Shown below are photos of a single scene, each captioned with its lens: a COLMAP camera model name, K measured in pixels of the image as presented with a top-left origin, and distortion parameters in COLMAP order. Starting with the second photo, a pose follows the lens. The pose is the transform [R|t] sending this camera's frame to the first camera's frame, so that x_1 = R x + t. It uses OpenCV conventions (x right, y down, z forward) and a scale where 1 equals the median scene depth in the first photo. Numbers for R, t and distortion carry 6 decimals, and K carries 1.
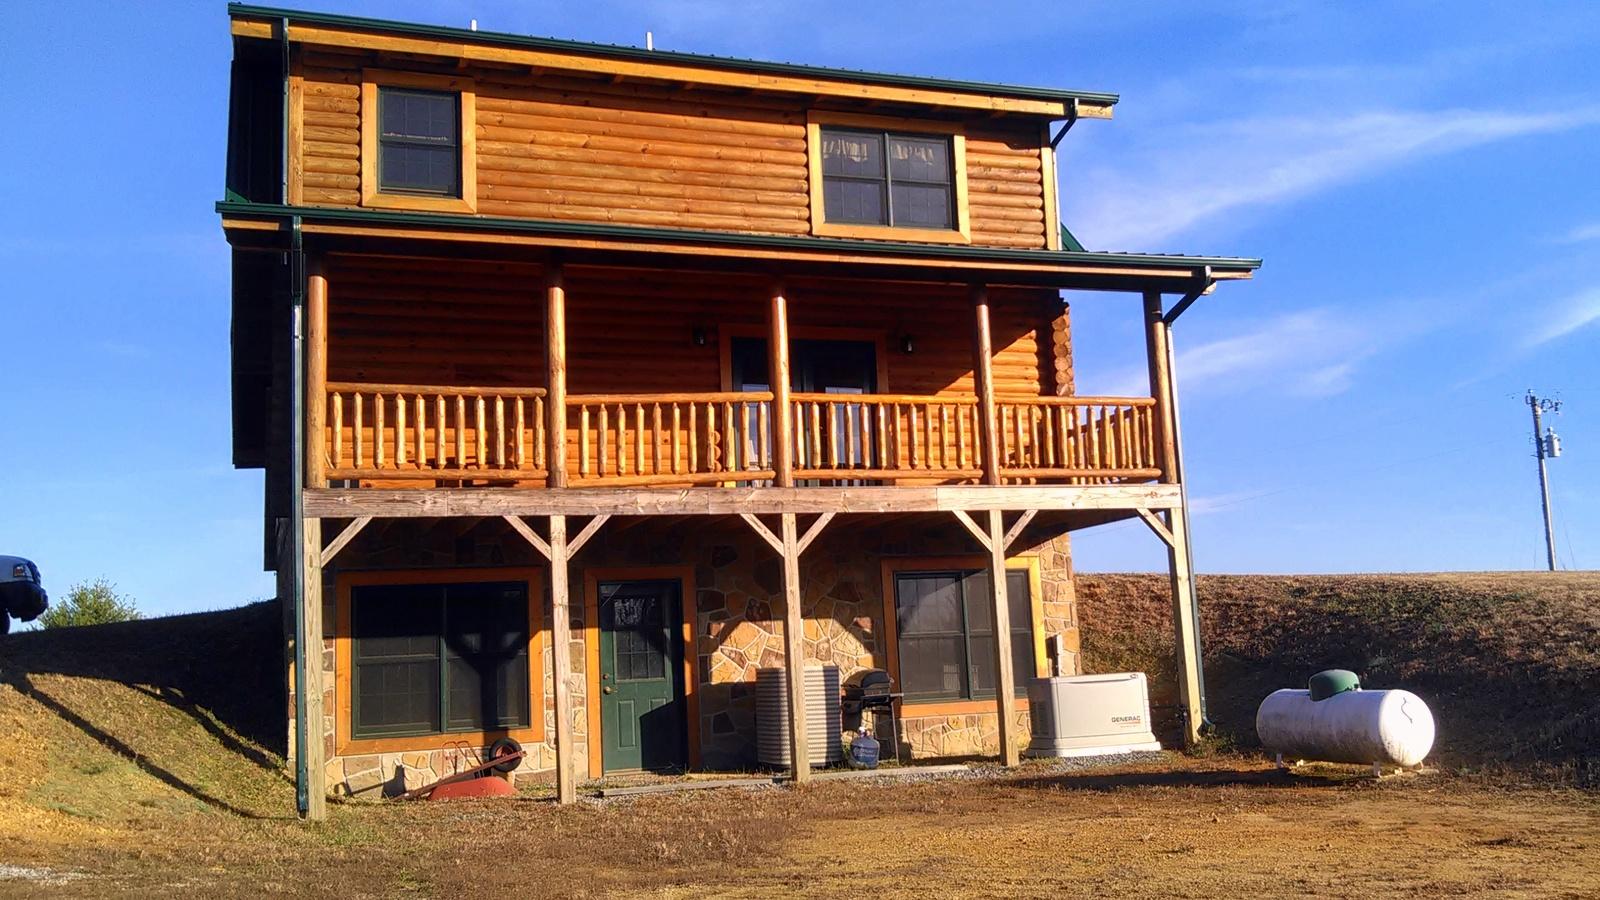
lens RADIAL K [[1482.1, 0, 802.5], [0, 1482.1, 439.8], [0, 0, 1]] dist [0.077340, -0.197201]
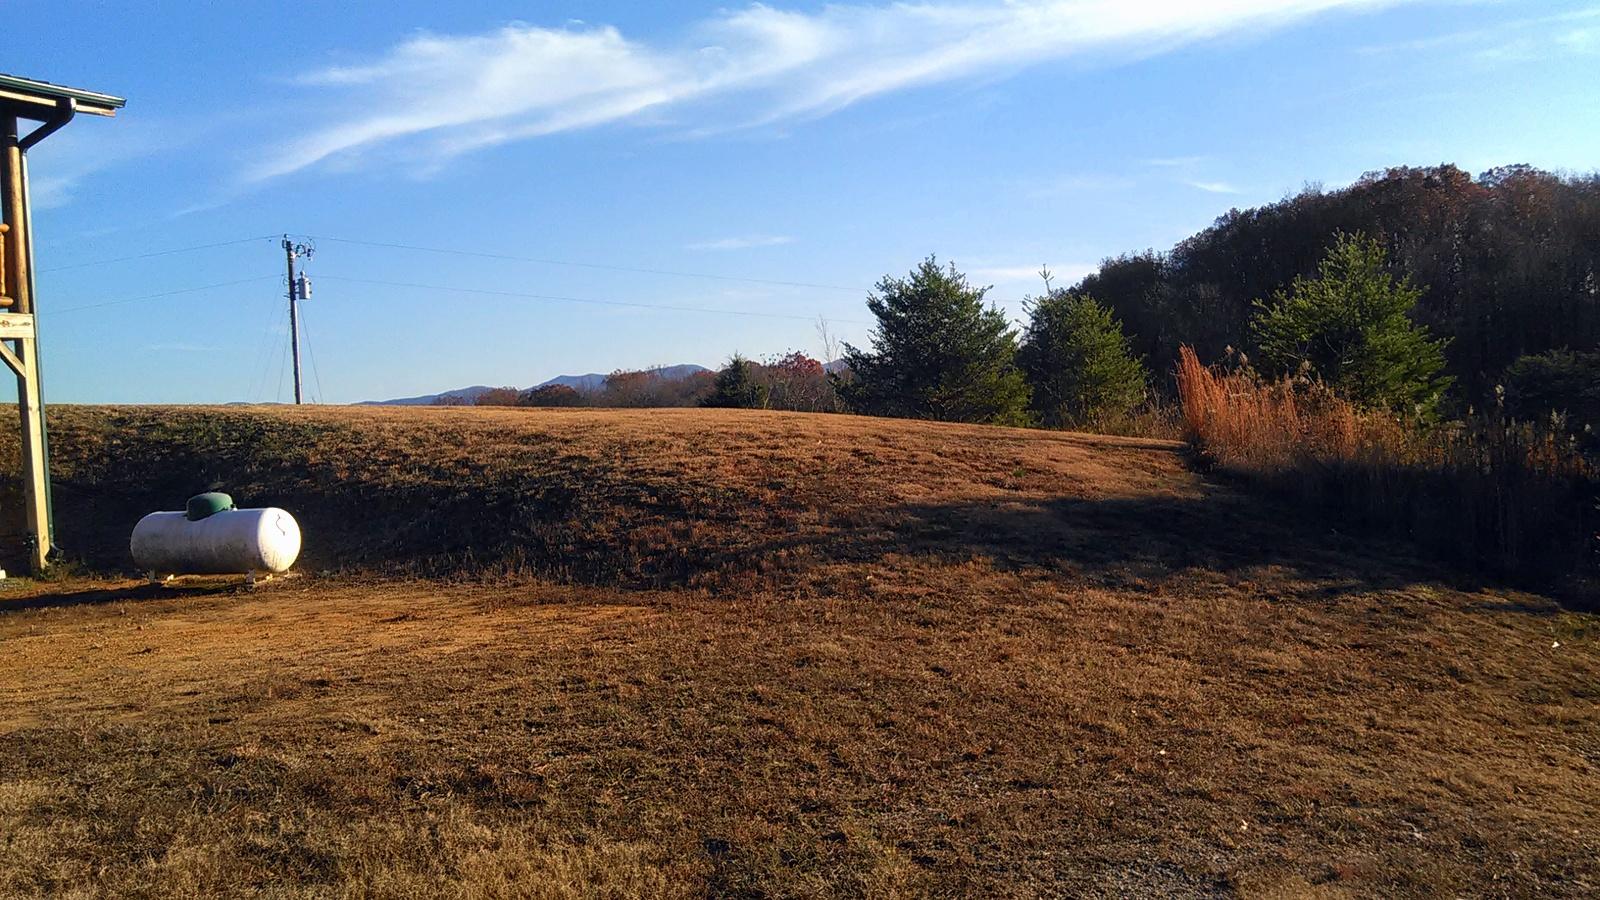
lens RADIAL K [[1482.1, 0, 802.5], [0, 1482.1, 439.8], [0, 0, 1]] dist [0.077340, -0.197201]
pose [[0.685628, -0.001639, 0.727950, -0.121992], [-0.082335, 0.993406, 0.079785, -0.008959], [-0.723281, -0.114638, 0.680972, -0.062321]]
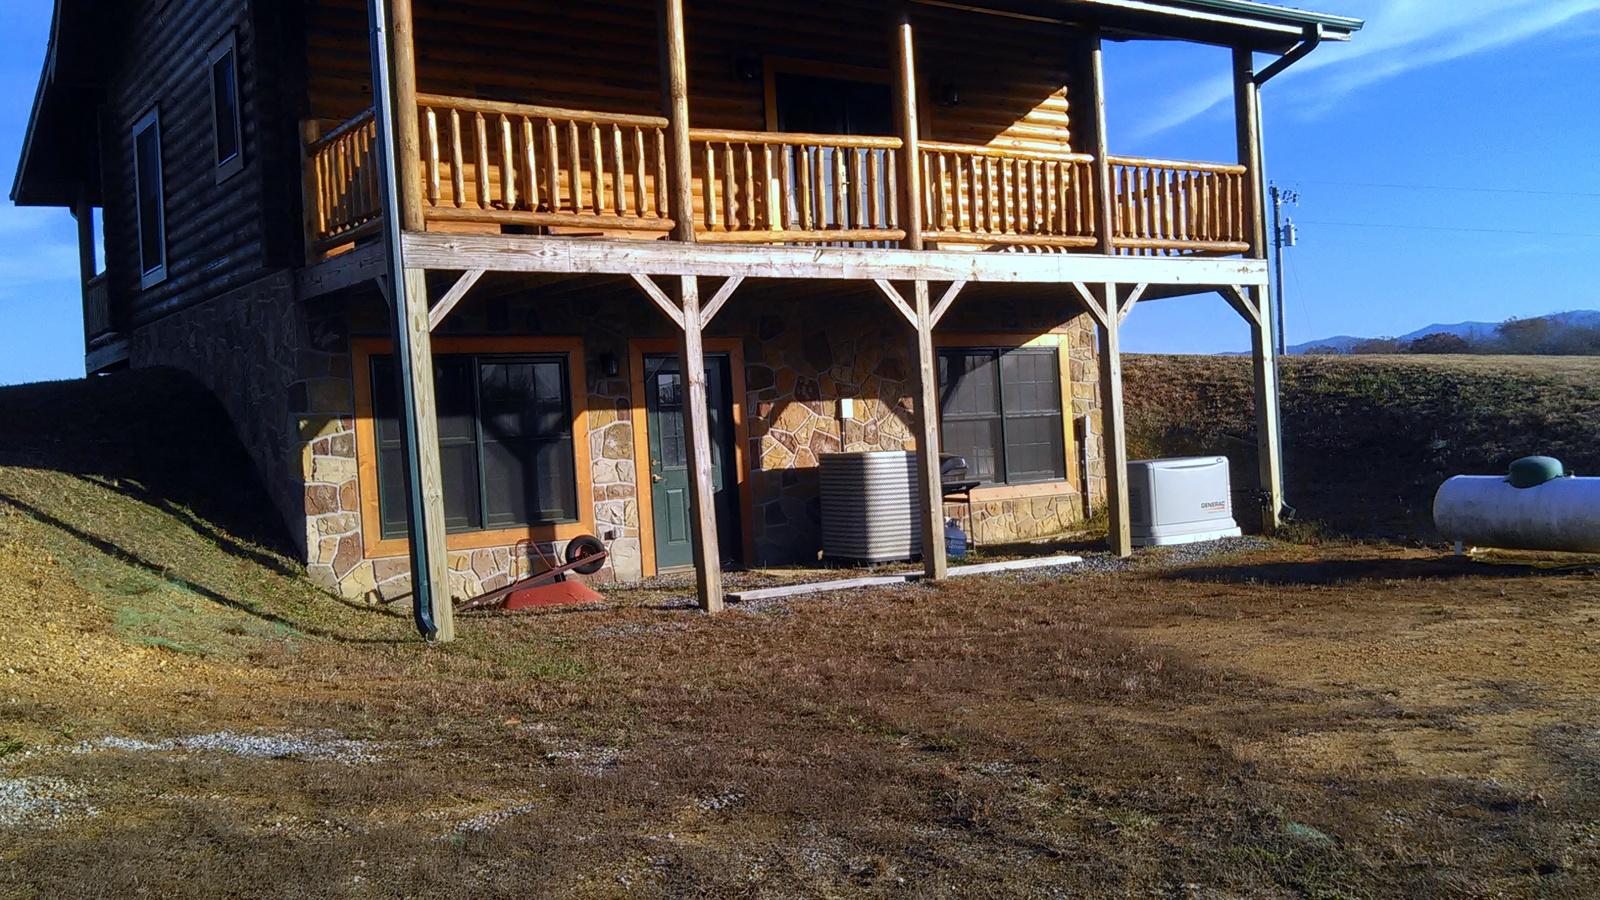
lens RADIAL K [[1482.1, 0, 802.5], [0, 1482.1, 439.8], [0, 0, 1]] dist [0.077340, -0.197201]
pose [[0.967428, -0.000141, 0.253145, -0.277237], [-0.038237, 0.988445, 0.146679, 0.015633], [-0.250241, -0.151581, 0.956244, 0.154424]]
